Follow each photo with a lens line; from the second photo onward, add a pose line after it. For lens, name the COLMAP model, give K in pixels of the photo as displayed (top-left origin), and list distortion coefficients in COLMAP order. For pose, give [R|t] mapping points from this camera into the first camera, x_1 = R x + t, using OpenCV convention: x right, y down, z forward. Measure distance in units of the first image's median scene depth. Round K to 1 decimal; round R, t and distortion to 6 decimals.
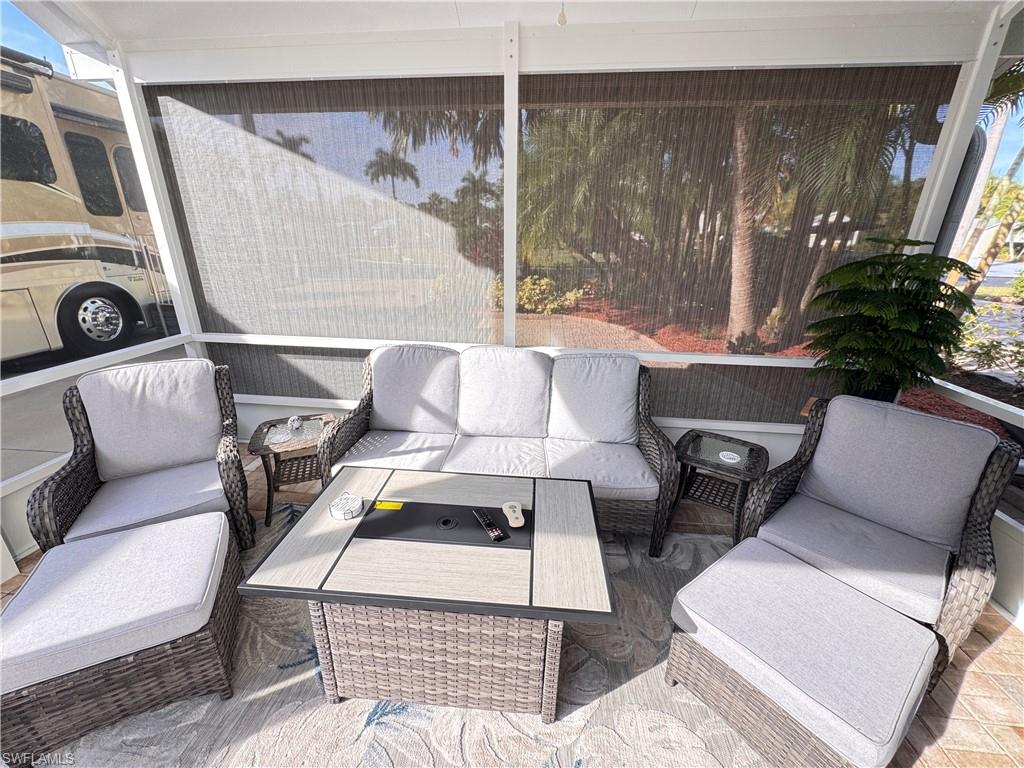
lens RADIAL K [[409.6, 0, 510.9], [0, 409.6, 385.0], [0, 0, 1]] dist [-0.000978, 0.000028]
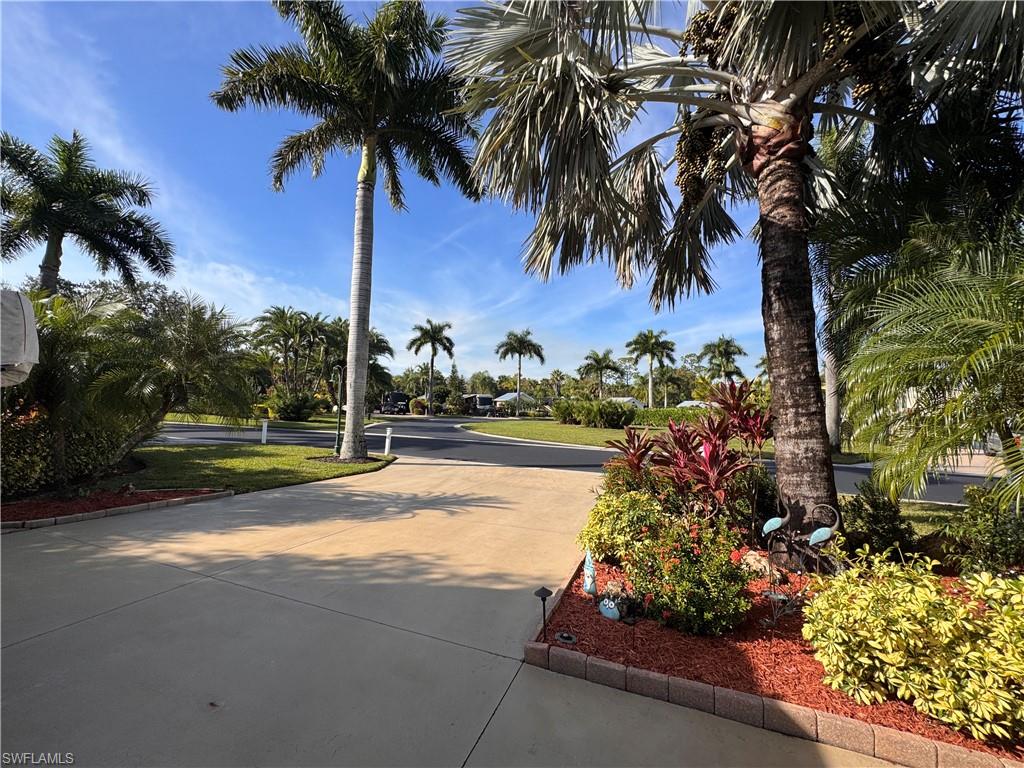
lens RADIAL K [[409.0, 0, 510.4], [0, 409.0, 384.8], [0, 0, 1]] dist [0.001200, 0.000364]
pose [[0.962390, 0.012374, -0.271390, -0.364331], [-0.119234, 0.916846, -0.381020, -0.488562], [0.244108, 0.399049, 0.883839, 1.325799]]
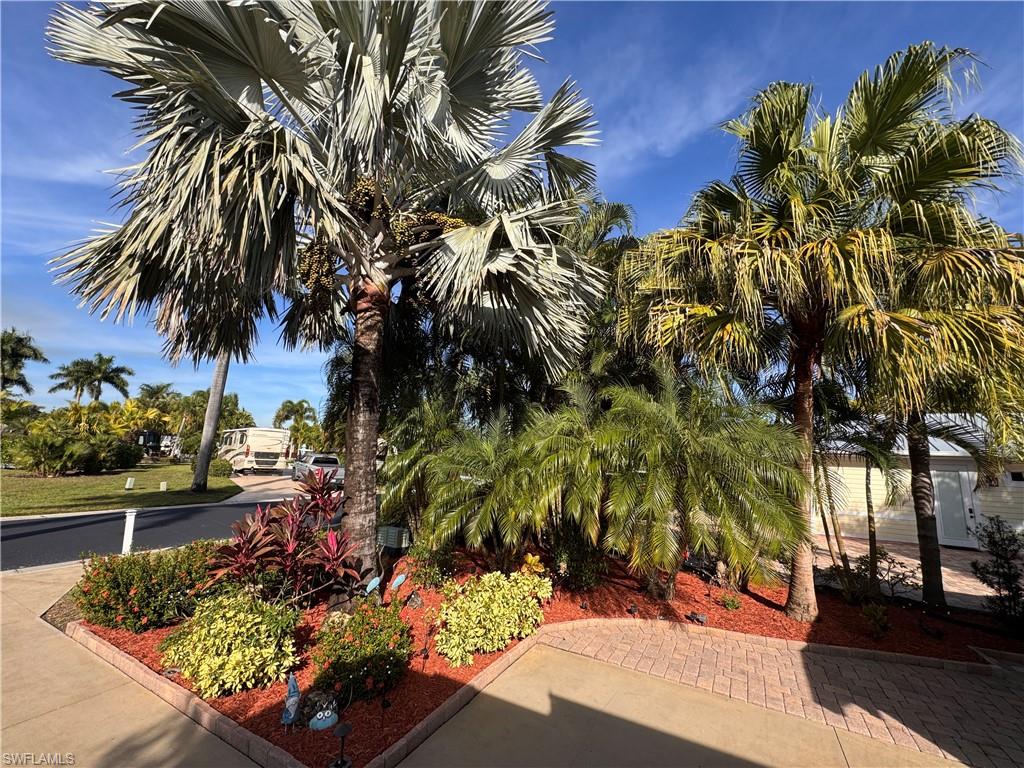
lens RADIAL K [[406.3, 0, 509.5], [0, 406.3, 384.4], [0, 0, 1]] dist [-0.001093, -0.000080]
pose [[0.402170, 0.174041, 0.898871, -1.058622], [0.272409, 0.914558, -0.298958, -0.679880], [-0.874101, 0.365093, 0.320398, 1.395014]]
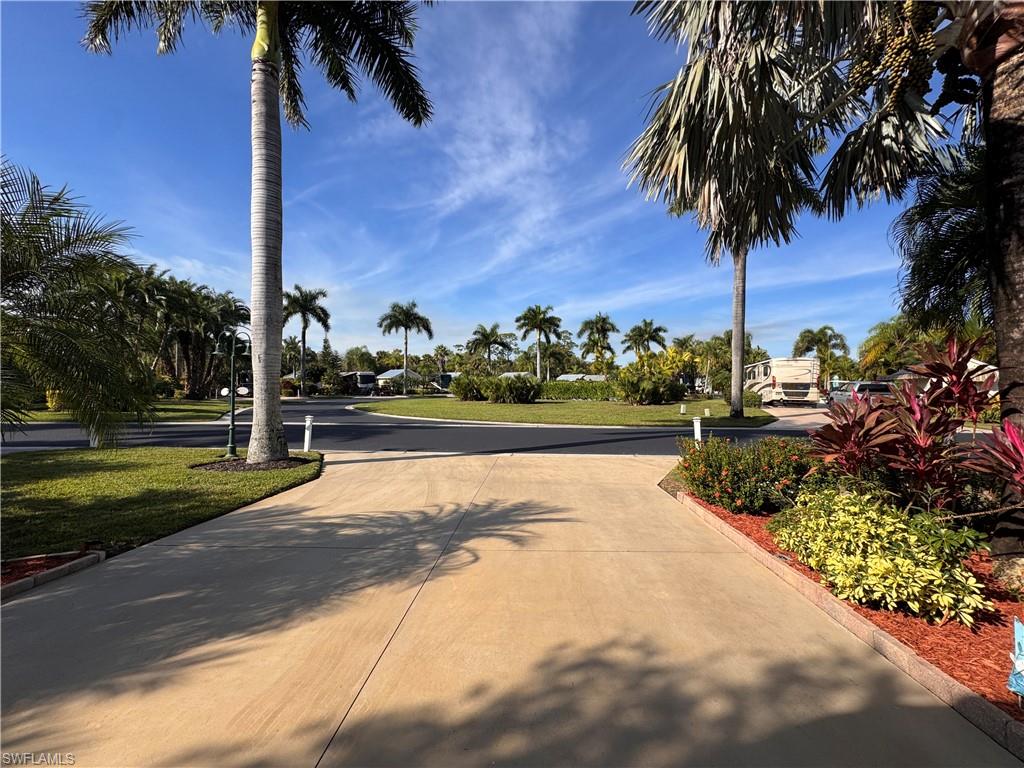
lens RADIAL K [[408.8, 0, 509.3], [0, 408.8, 384.1], [0, 0, 1]] dist [-0.001304, 0.000056]
pose [[0.999512, 0.001000, 0.031233, -1.023304], [0.009861, 0.938321, -0.345625, -0.615545], [-0.029652, 0.345764, 0.937853, 1.700490]]
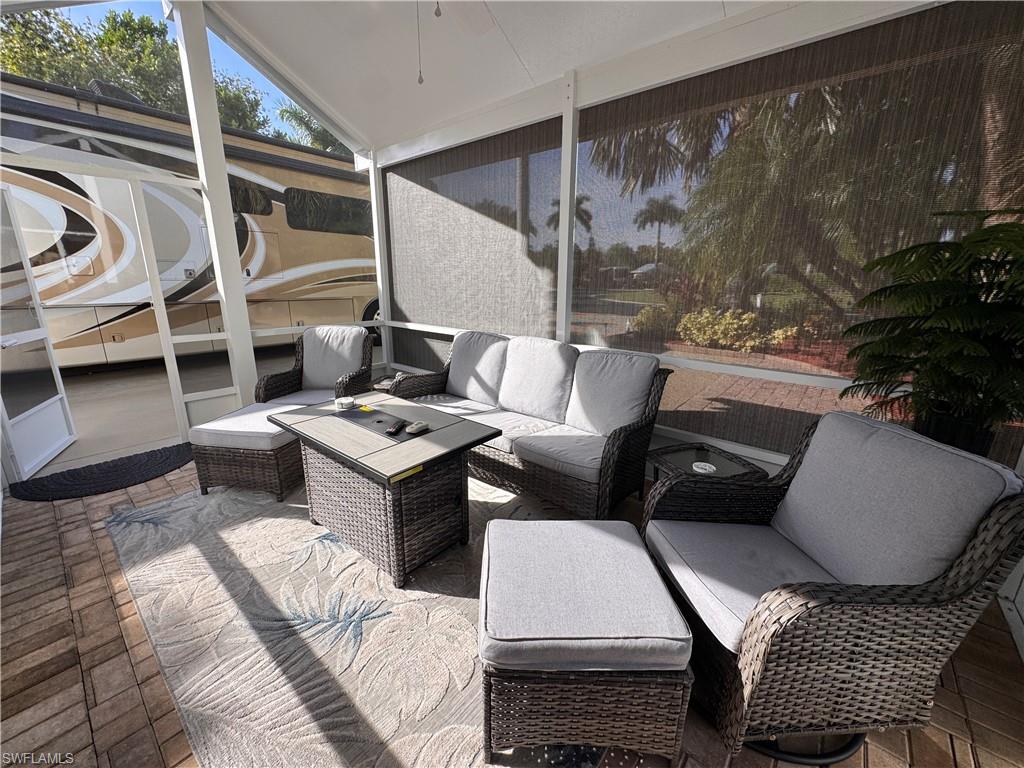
lens RADIAL K [[409.7, 0, 509.4], [0, 409.7, 385.2], [0, 0, 1]] dist [-0.000353, 0.000133]
pose [[0.822217, 0.137422, -0.552335, 0.337654], [-0.191577, 0.980612, -0.041207, 0.061196], [0.535964, 0.139696, 0.832603, 0.007598]]
